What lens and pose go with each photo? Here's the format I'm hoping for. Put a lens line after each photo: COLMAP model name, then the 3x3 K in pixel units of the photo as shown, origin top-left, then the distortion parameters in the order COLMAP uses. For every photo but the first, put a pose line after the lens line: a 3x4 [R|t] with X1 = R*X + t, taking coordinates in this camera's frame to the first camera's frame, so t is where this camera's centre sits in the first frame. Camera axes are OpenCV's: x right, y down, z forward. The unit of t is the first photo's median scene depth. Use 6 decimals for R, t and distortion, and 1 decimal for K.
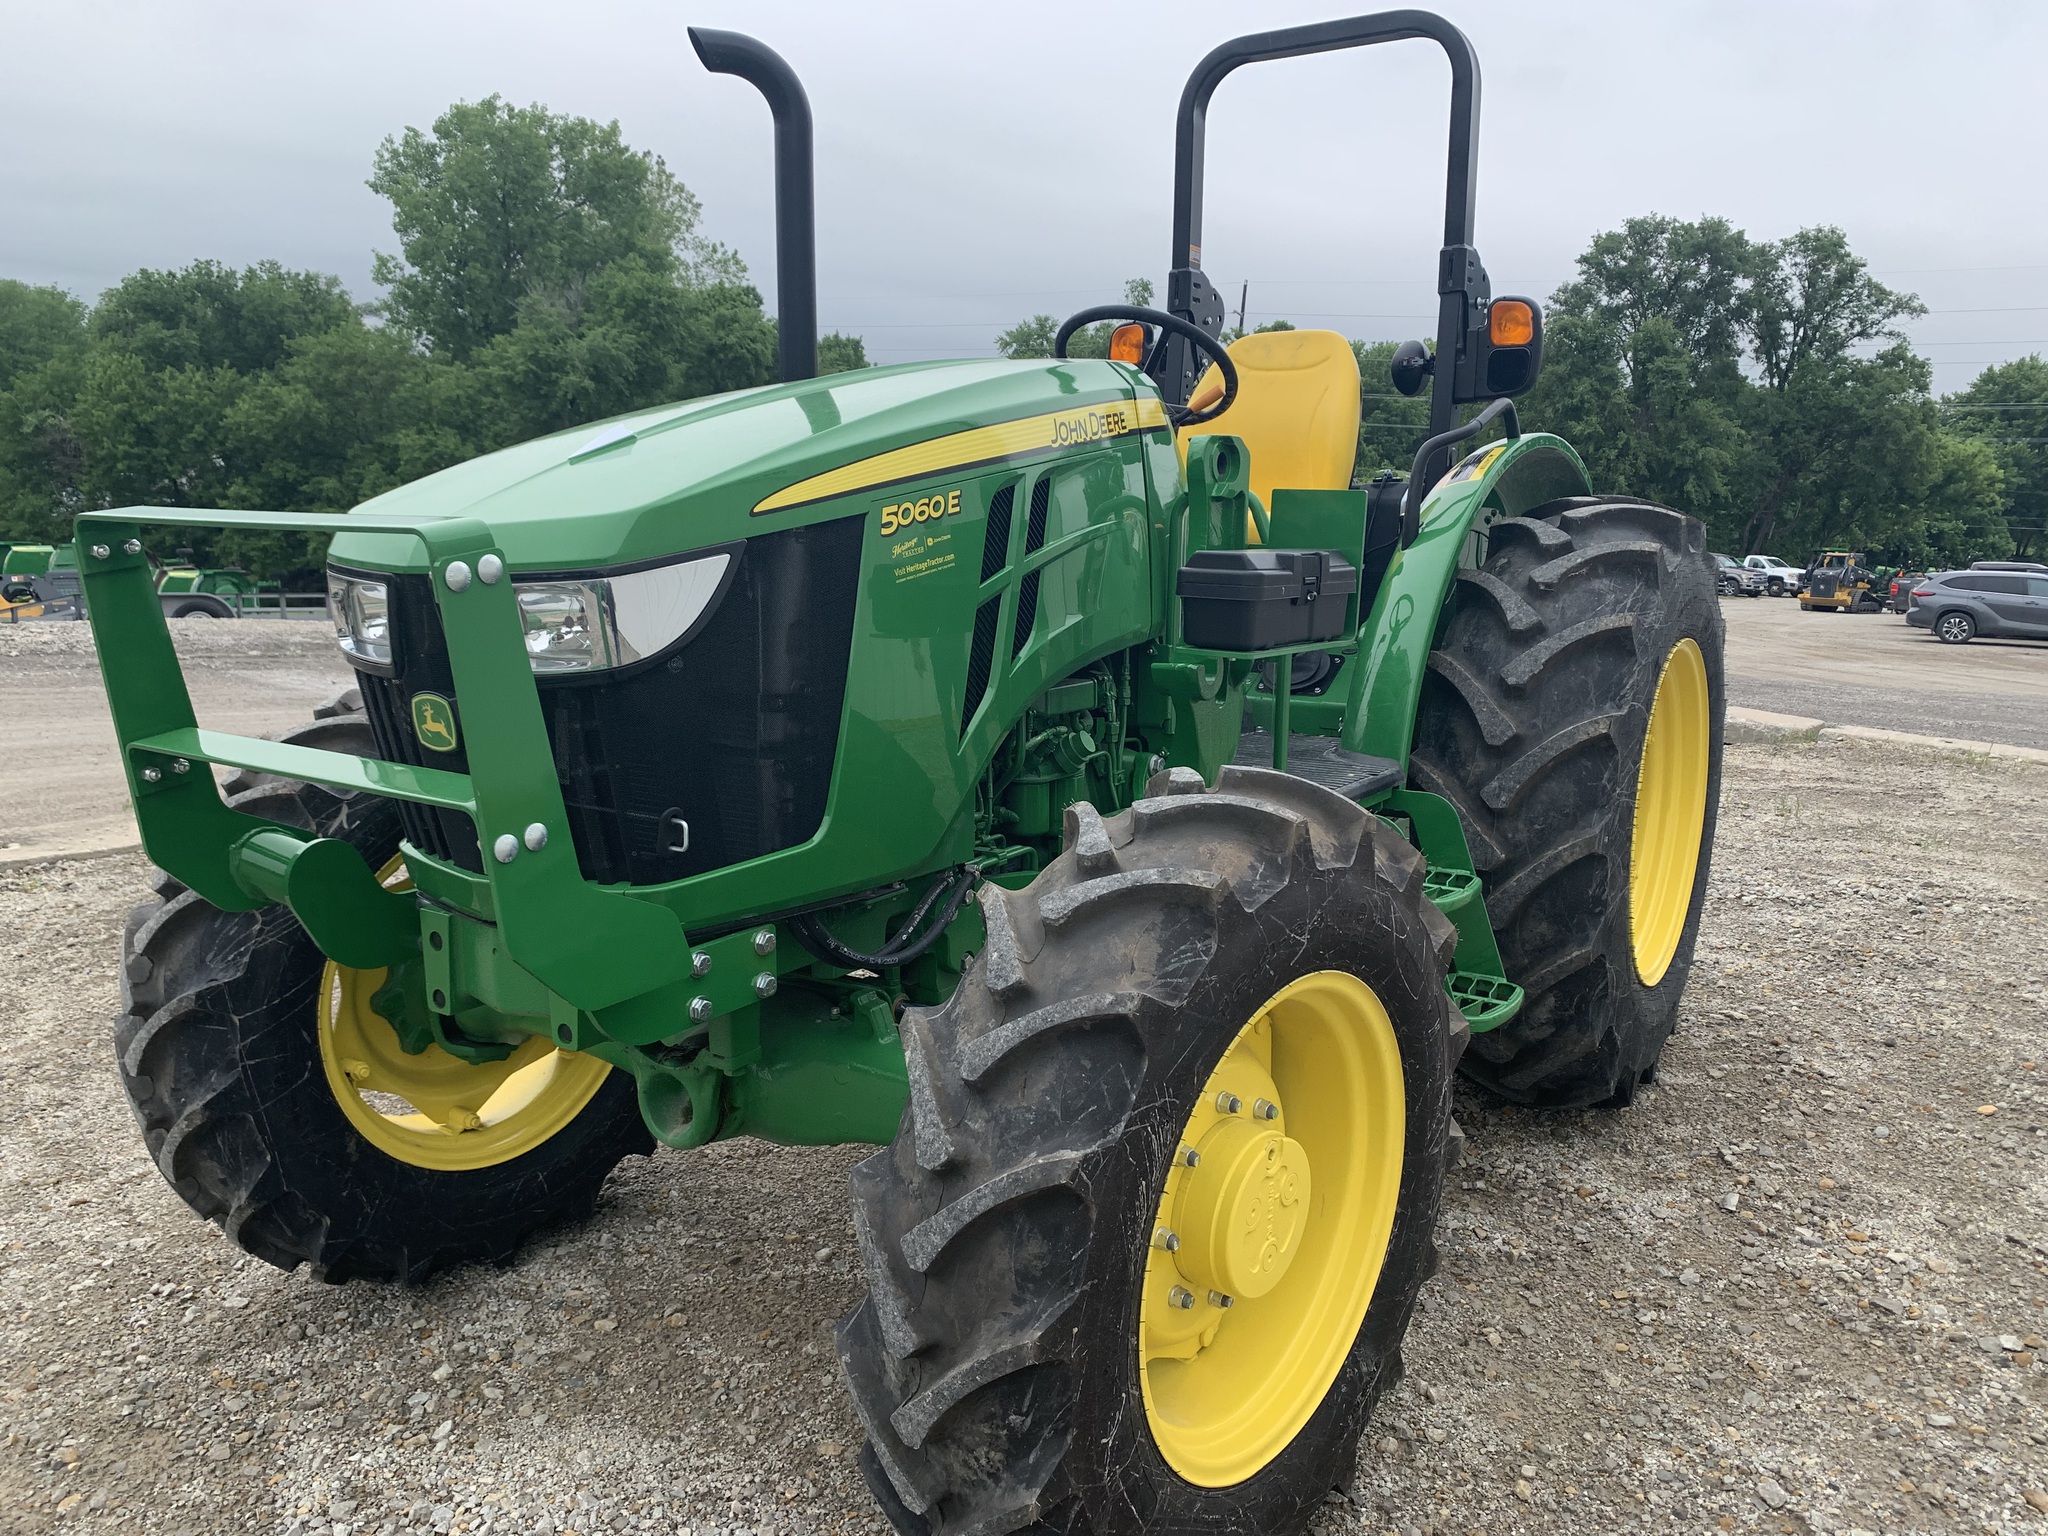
lens RADIAL K [[1627.3, 0, 1042.1], [0, 1627.3, 757.9], [0, 0, 1]] dist [0.003882, -0.006465]
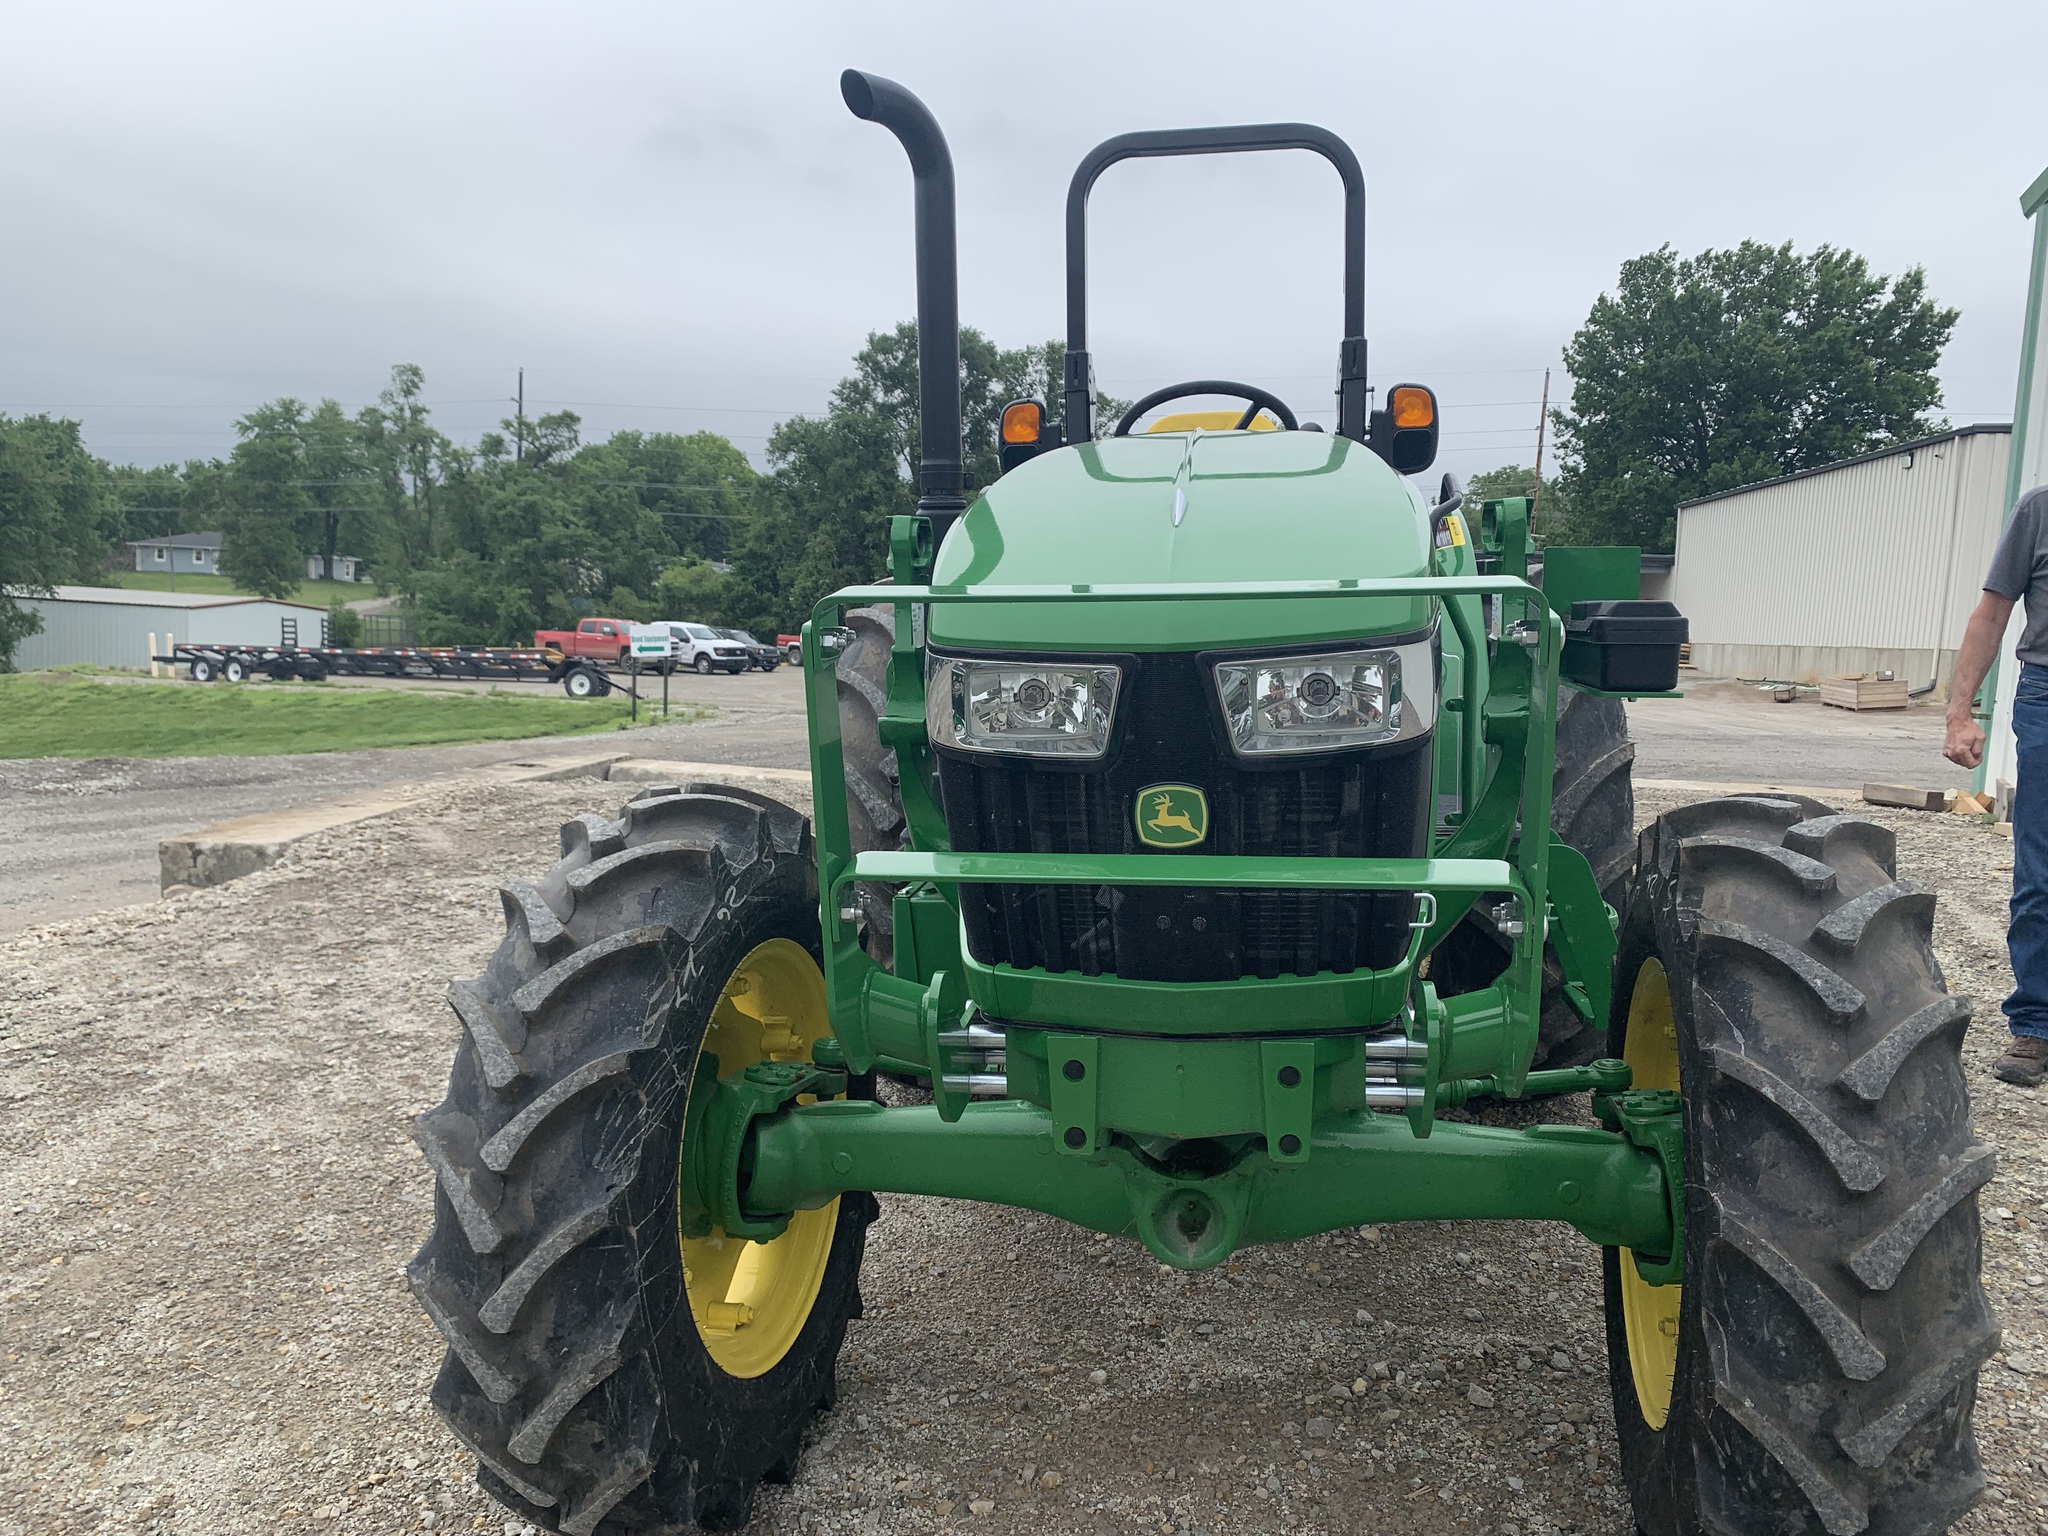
lens RADIAL K [[1627.3, 0, 1042.1], [0, 1627.3, 757.9], [0, 0, 1]] dist [0.003882, -0.006465]
pose [[0.895250, -0.069752, 0.440070, -0.649890], [0.093669, 0.995062, -0.032835, -0.024353], [-0.435606, 0.070616, 0.897363, 0.184872]]
